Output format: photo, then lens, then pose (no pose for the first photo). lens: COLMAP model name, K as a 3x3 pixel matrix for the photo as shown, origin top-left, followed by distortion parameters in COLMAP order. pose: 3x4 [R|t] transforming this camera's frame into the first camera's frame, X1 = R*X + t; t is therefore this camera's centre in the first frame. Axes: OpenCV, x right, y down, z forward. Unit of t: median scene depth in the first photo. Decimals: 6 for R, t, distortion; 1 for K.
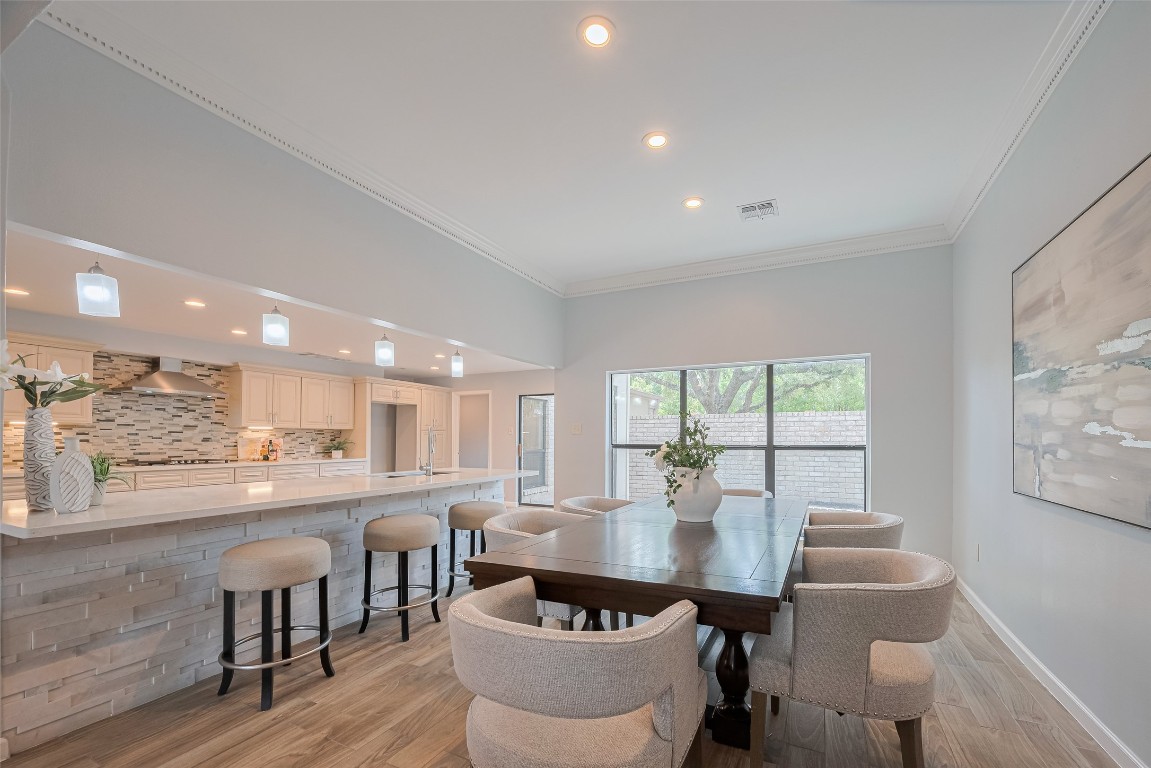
lens RADIAL K [[464.3, 0, 610.0], [0, 464.3, 434.5], [0, 0, 1]] dist [-0.001758, -0.000119]
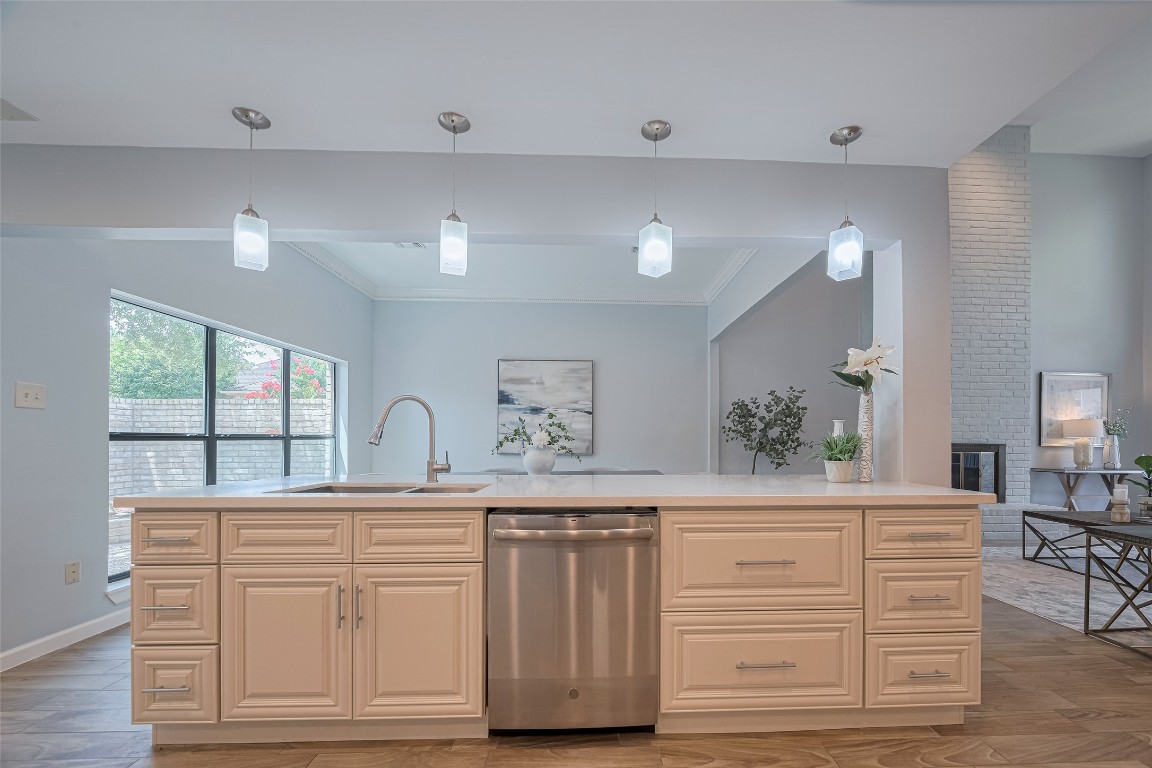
lens RADIAL K [[464.7, 0, 610.5], [0, 464.7, 434.5], [0, 0, 1]] dist [-0.001758, -0.000119]
pose [[-0.455847, 0.005836, 0.890039, -1.037739], [-0.010740, 0.999870, -0.012057, 0.034743], [-0.889994, -0.015055, -0.455725, 1.099025]]
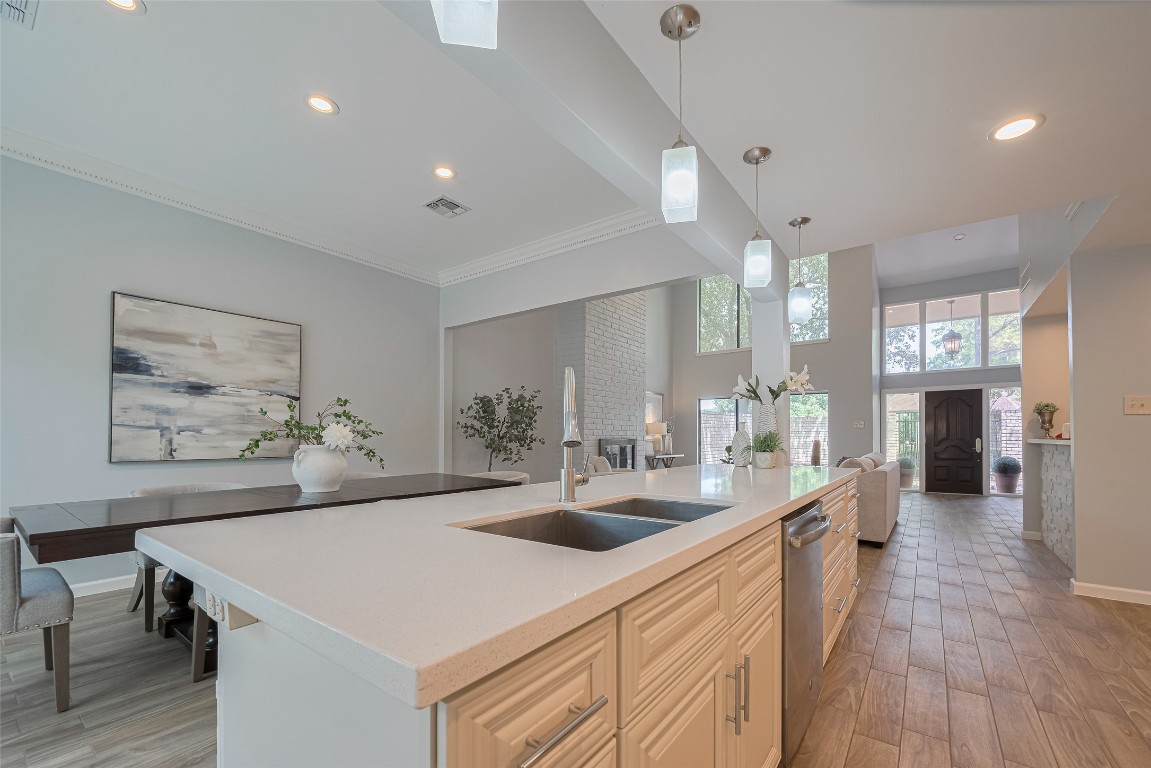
lens RADIAL K [[471.3, 0, 611.8], [0, 471.3, 429.7], [0, 0, 1]] dist [-0.008317, -0.000494]
pose [[-0.985889, -0.001606, 0.167394, -0.505207], [-0.005436, 0.999734, -0.022424, 0.039011], [-0.167313, -0.023018, -0.985635, 1.437659]]
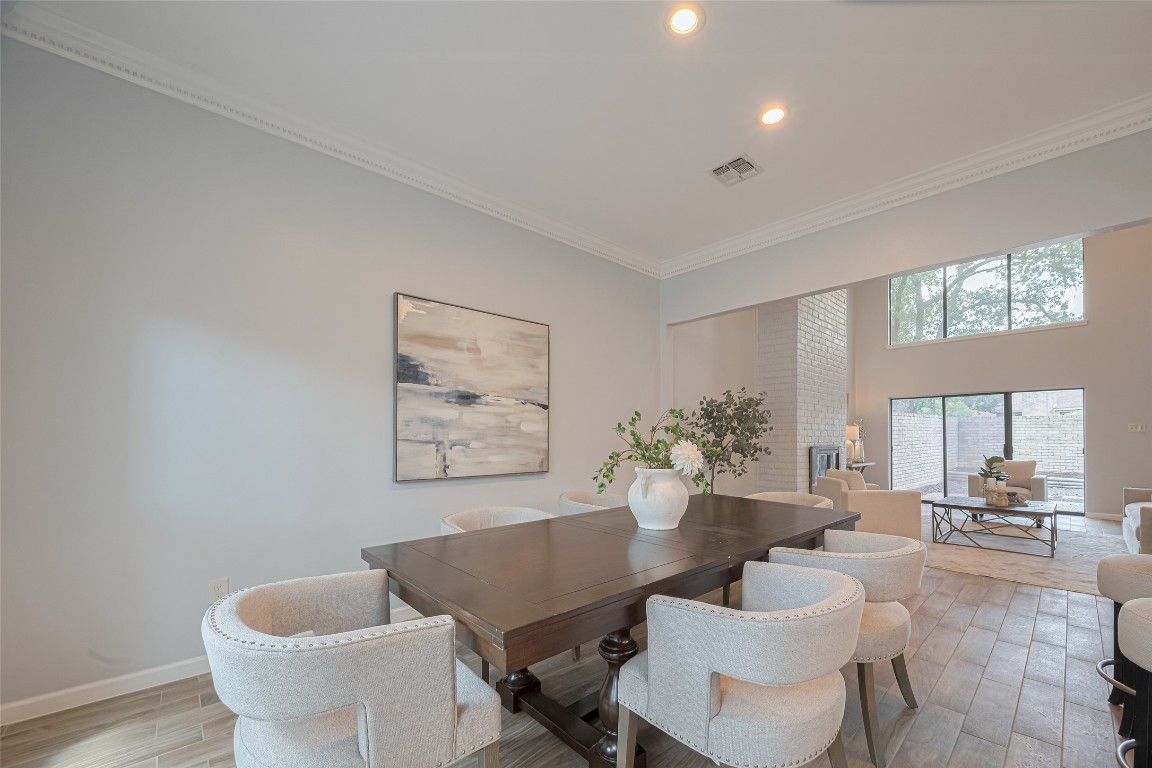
lens RADIAL K [[464.7, 0, 610.5], [0, 464.7, 434.5], [0, 0, 1]] dist [-0.001758, -0.000119]
pose [[-0.934956, -0.001875, 0.354758, -0.034403], [-0.006251, 0.999918, -0.011191, 0.011488], [-0.354708, -0.012681, -0.934891, 1.338112]]
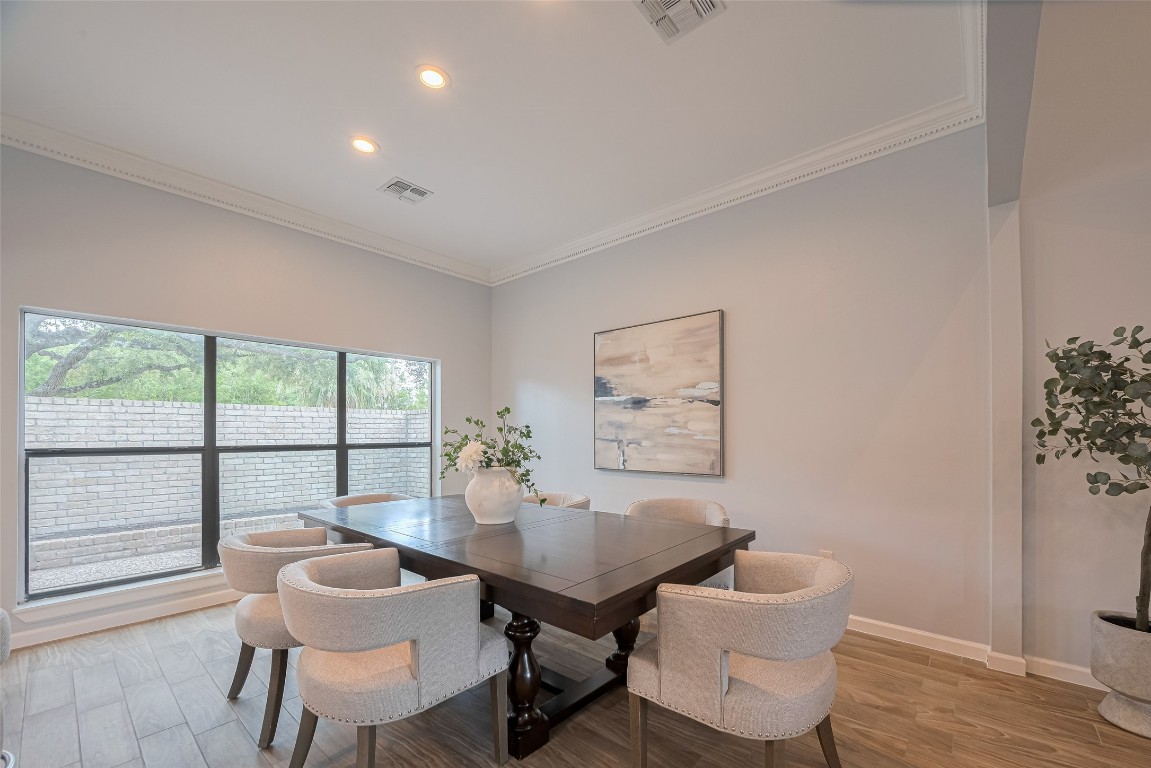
lens RADIAL K [[464.3, 0, 610.0], [0, 464.3, 434.5], [0, 0, 1]] dist [-0.001758, -0.000119]
pose [[0.257499, -0.000105, 0.966278, -0.487438], [-0.004458, 0.999989, 0.001297, 0.002010], [-0.966268, -0.004641, 0.257496, 0.371281]]
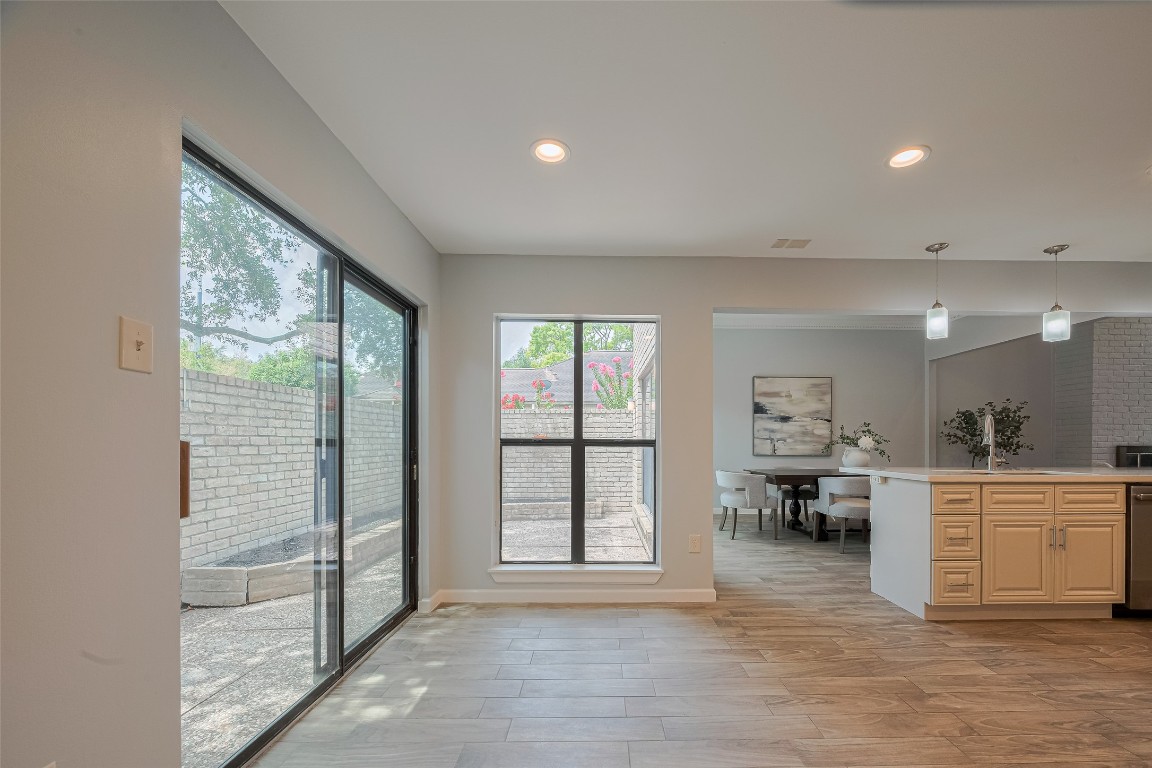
lens RADIAL K [[464.7, 0, 604.8], [0, 464.7, 443.1], [0, 0, 1]] dist [-0.002767, -0.000340]
pose [[-0.438157, -0.002617, 0.898895, -0.890859], [-0.009664, 0.999952, -0.001799, 0.046242], [-0.898846, -0.009475, -0.438161, 2.143157]]
